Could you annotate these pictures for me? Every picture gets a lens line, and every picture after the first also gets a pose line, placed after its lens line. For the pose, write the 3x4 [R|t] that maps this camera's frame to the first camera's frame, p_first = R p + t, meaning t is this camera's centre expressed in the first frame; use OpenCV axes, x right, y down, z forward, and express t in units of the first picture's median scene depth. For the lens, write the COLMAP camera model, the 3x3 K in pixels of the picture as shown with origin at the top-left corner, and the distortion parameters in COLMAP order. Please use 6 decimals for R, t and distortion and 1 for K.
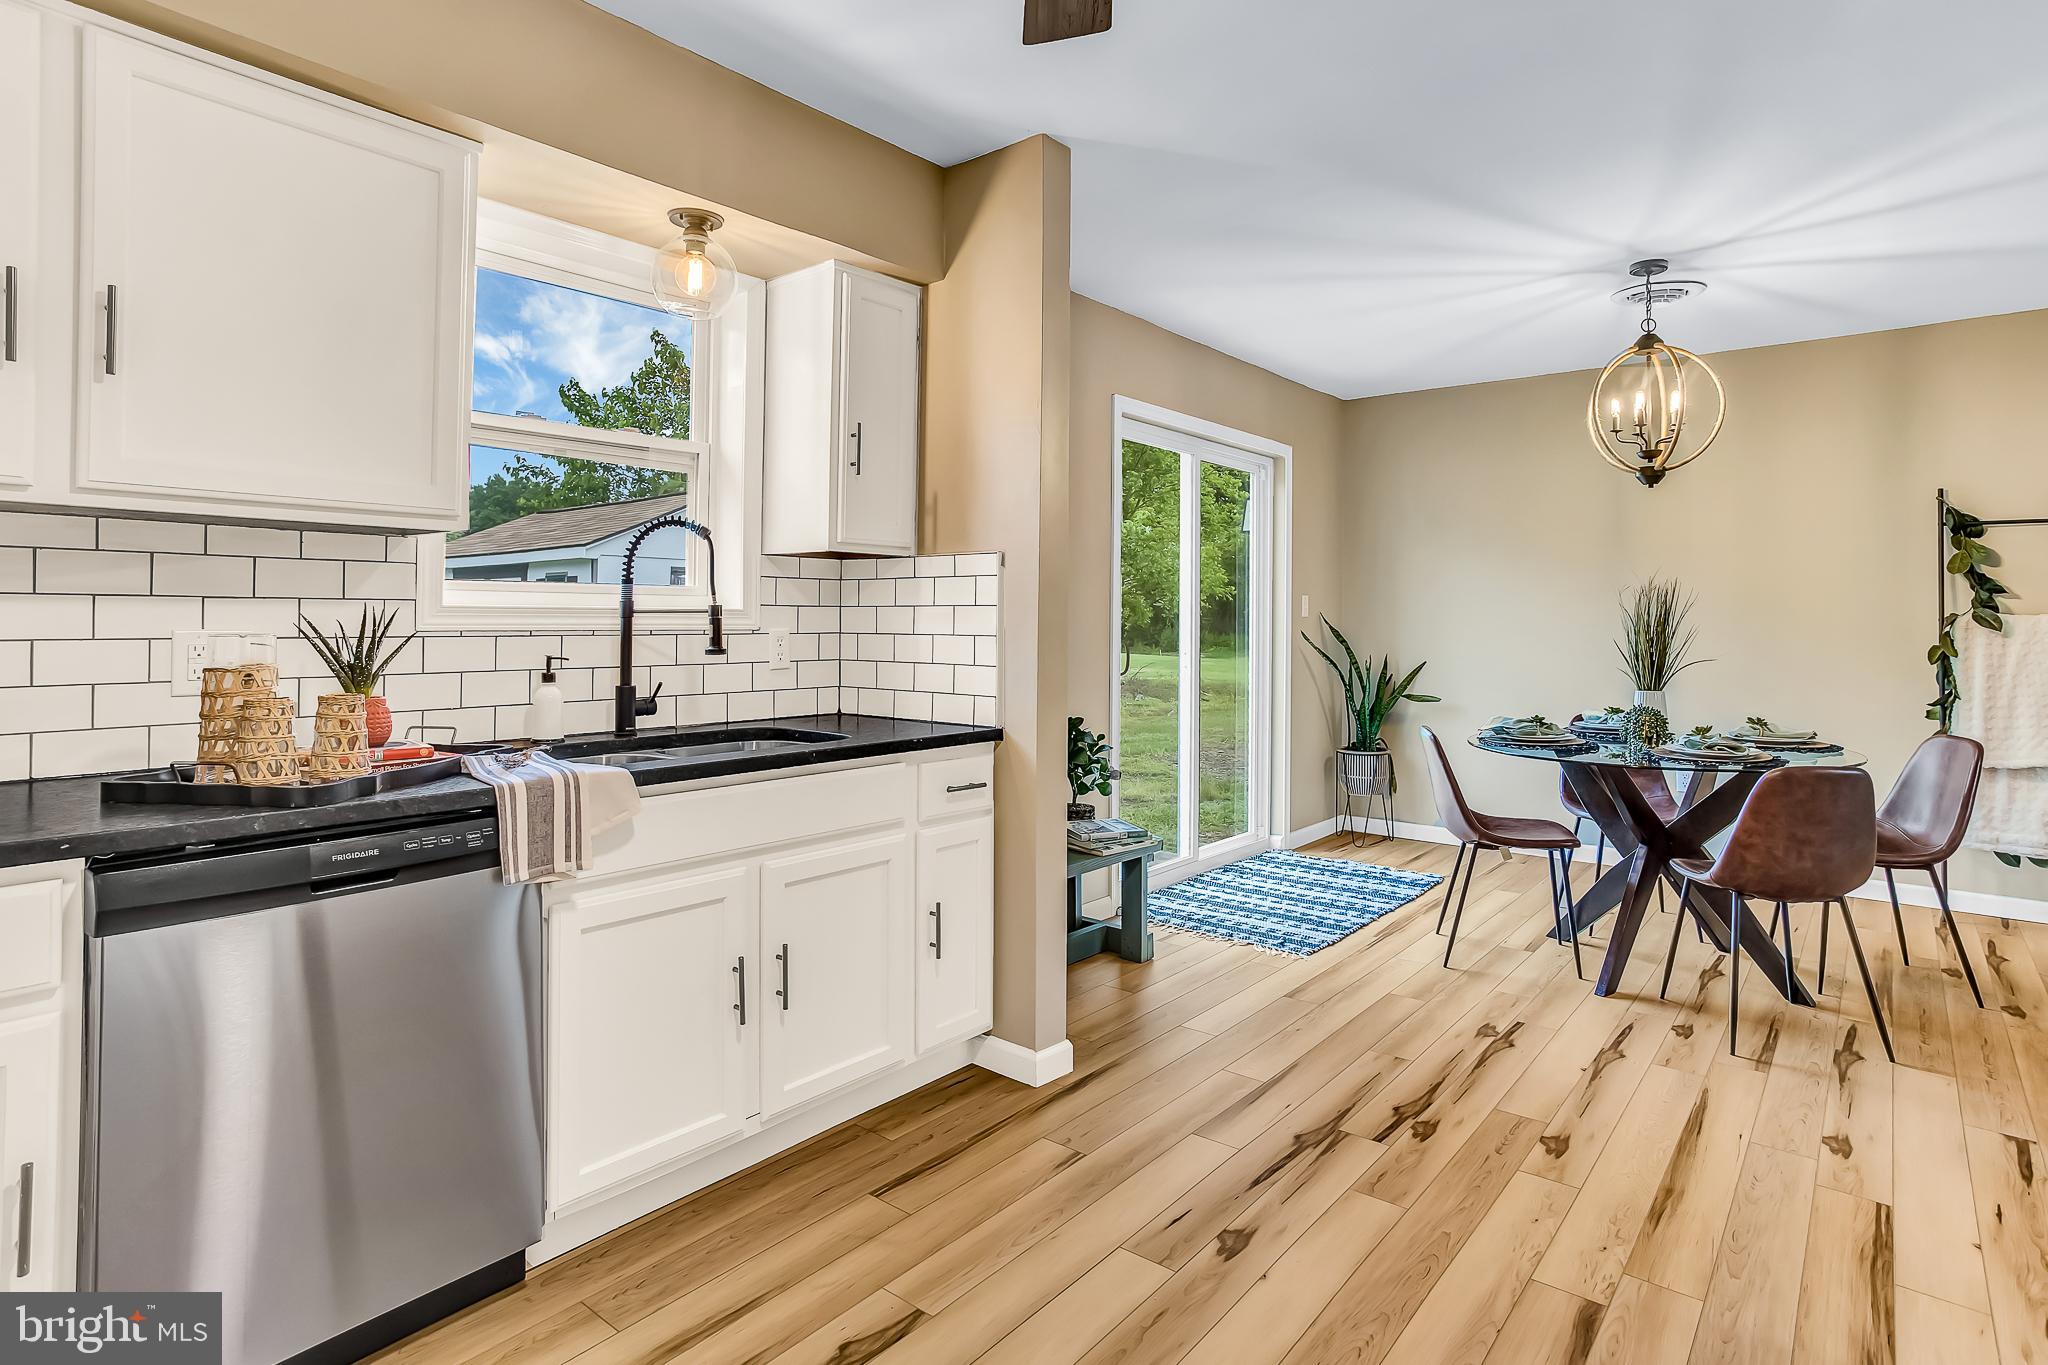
lens RADIAL K [[1079.5, 0, 1021.4], [0, 1079.5, 602.4], [0, 0, 1]] dist [-0.045871, 0.033885]
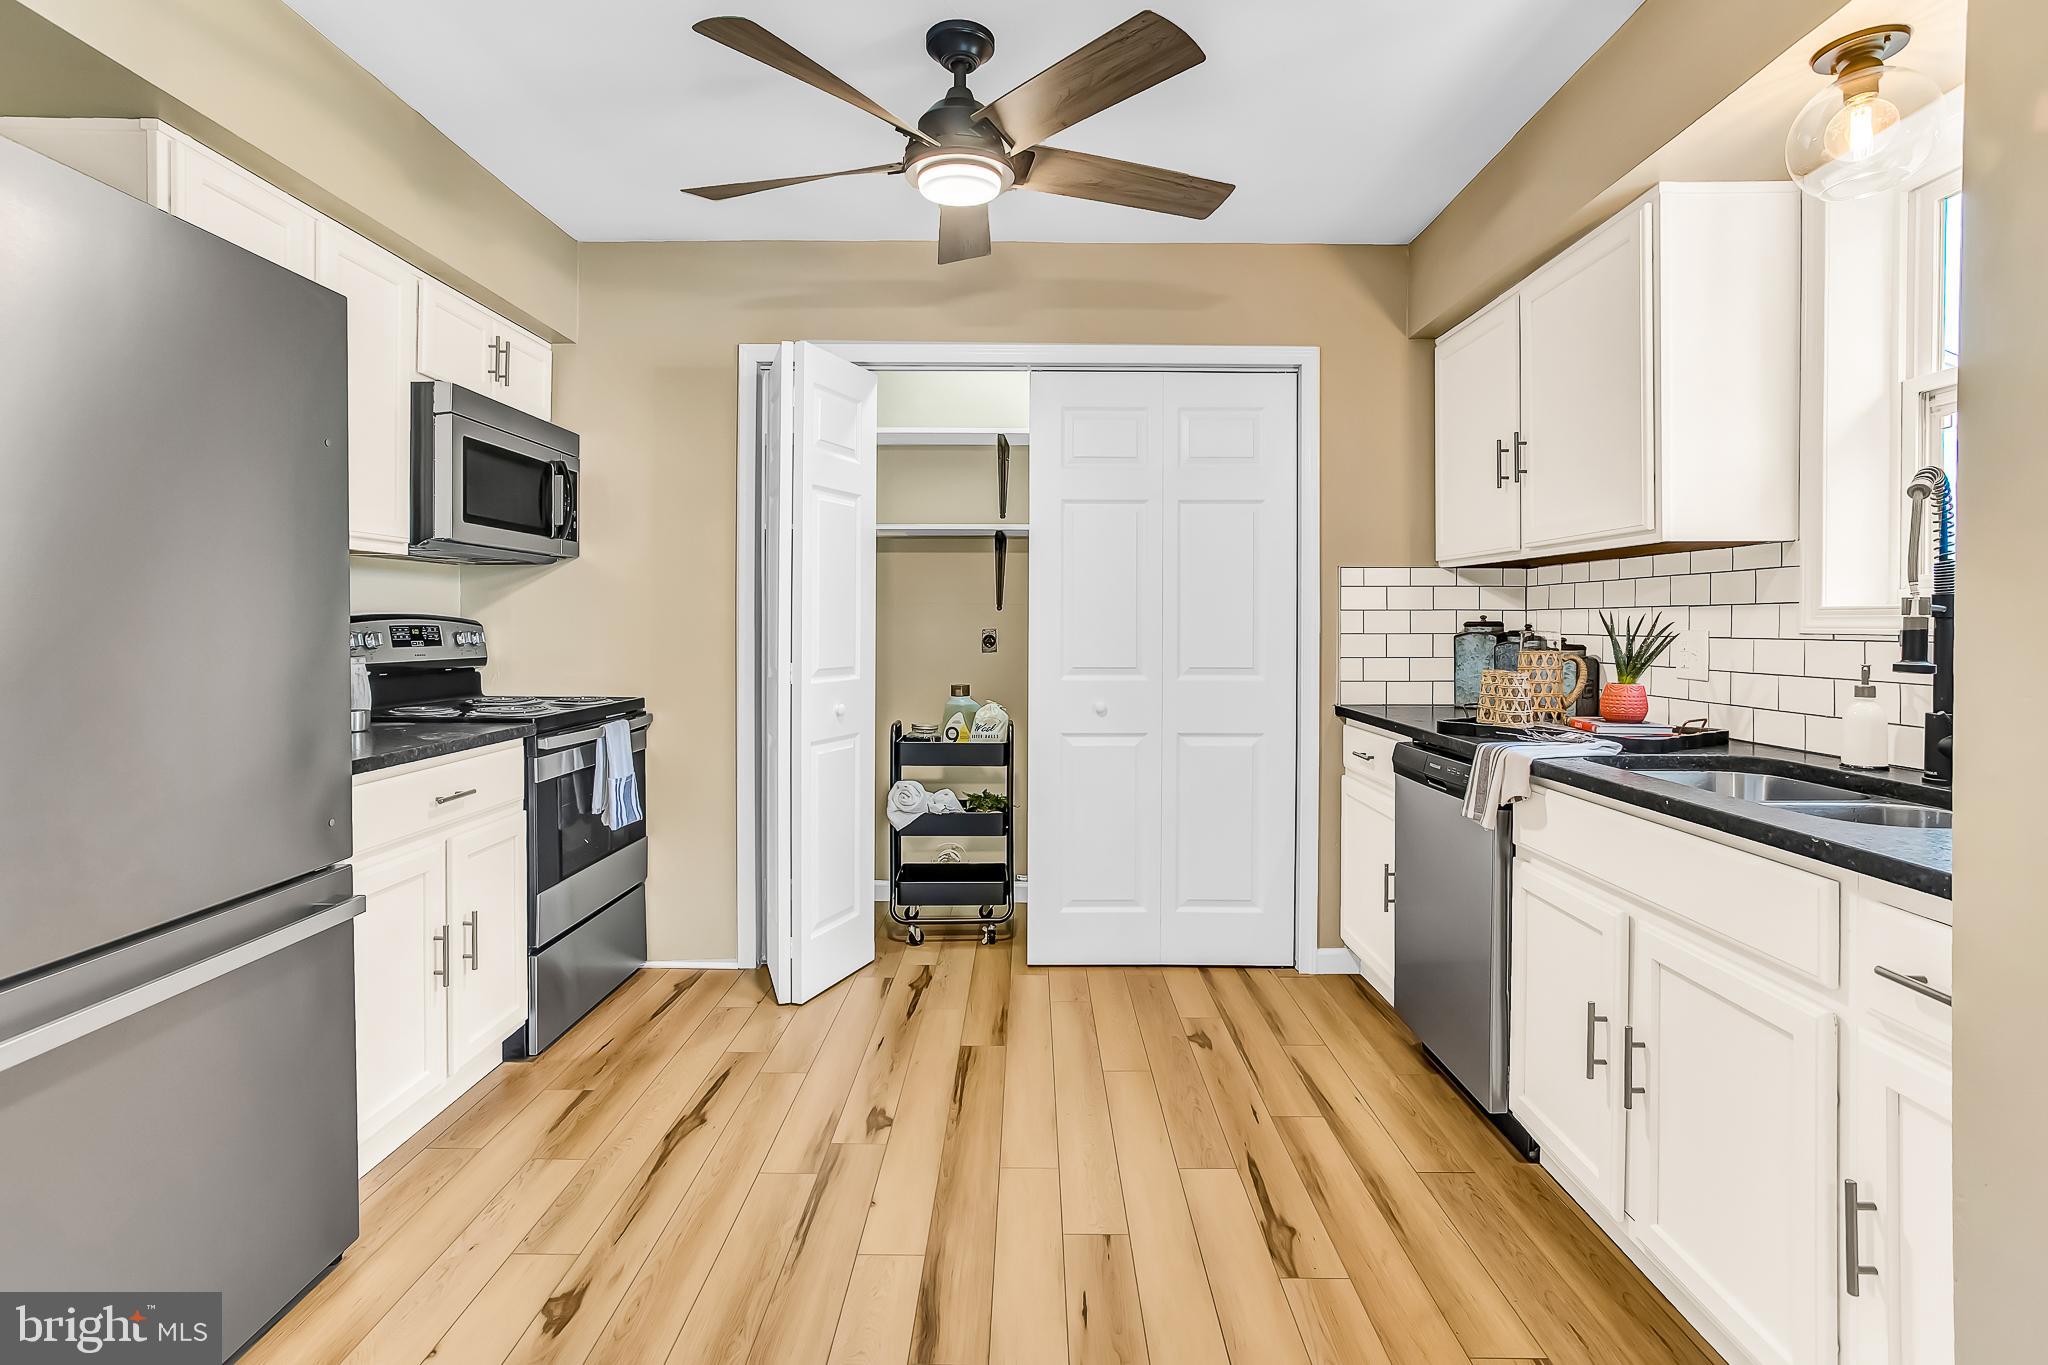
lens RADIAL K [[1052.5, 0, 1033.0], [0, 1052.5, 626.6], [0, 0, 1]] dist [-0.052343, 0.045689]
pose [[-0.773723, -0.004990, -0.633505, 0.526930], [0.003484, 0.999920, -0.012132, 0.025570], [0.633515, -0.011594, -0.773644, 1.136760]]
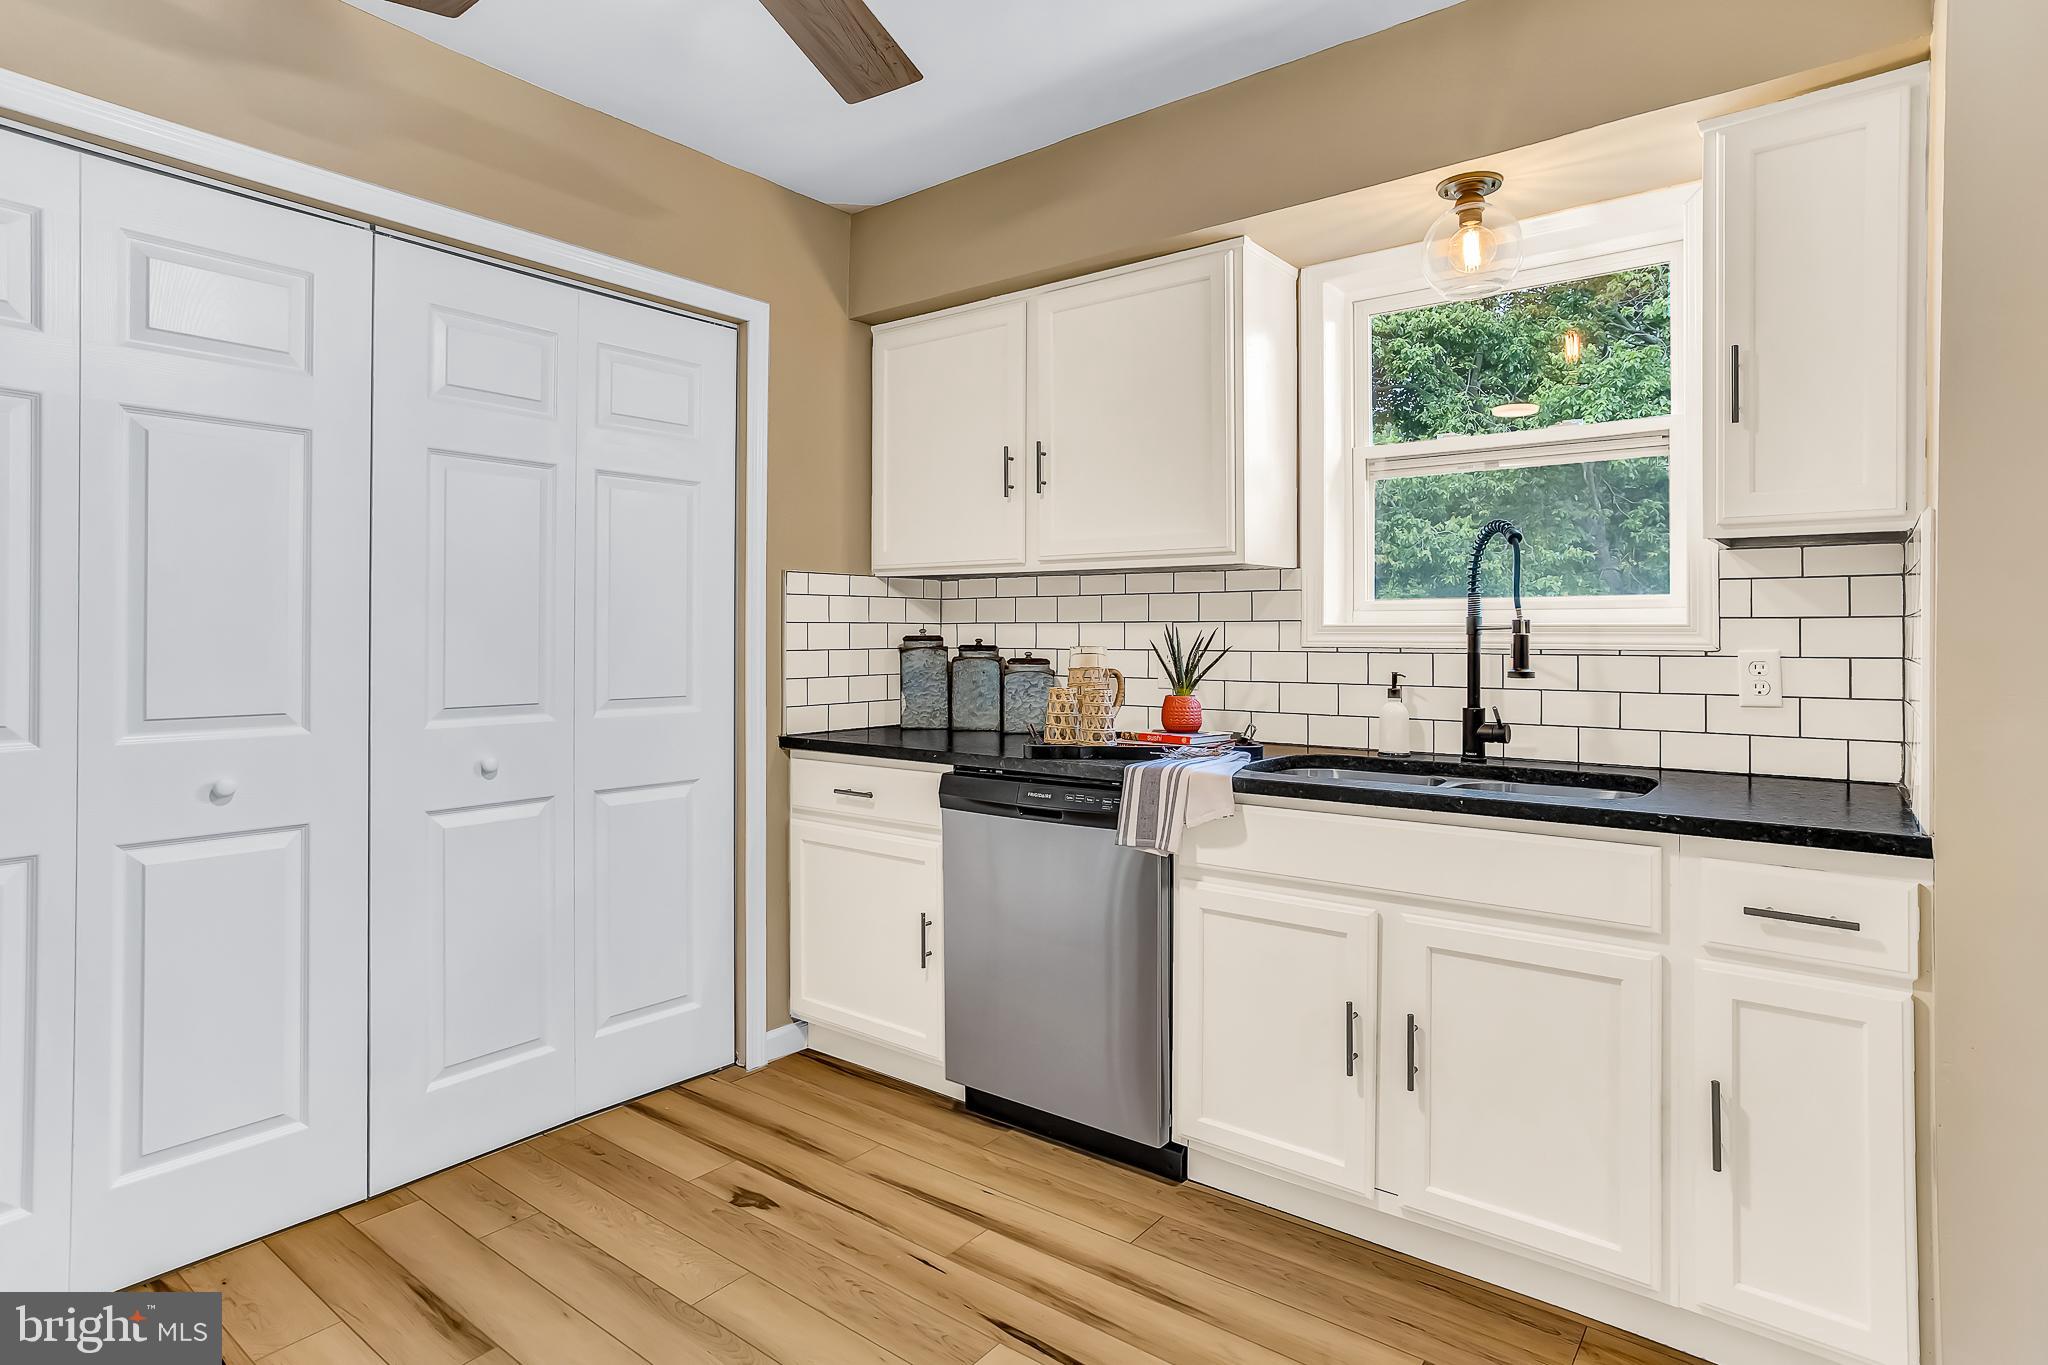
lens RADIAL K [[1071.6, 0, 1056.3], [0, 1071.6, 628.9], [0, 0, 1]] dist [-0.048200, 0.031436]
pose [[0.041727, -0.010234, -0.999077, 0.533479], [0.014935, 0.999842, -0.009618, 0.012149], [0.999017, -0.014520, 0.041874, 0.591981]]
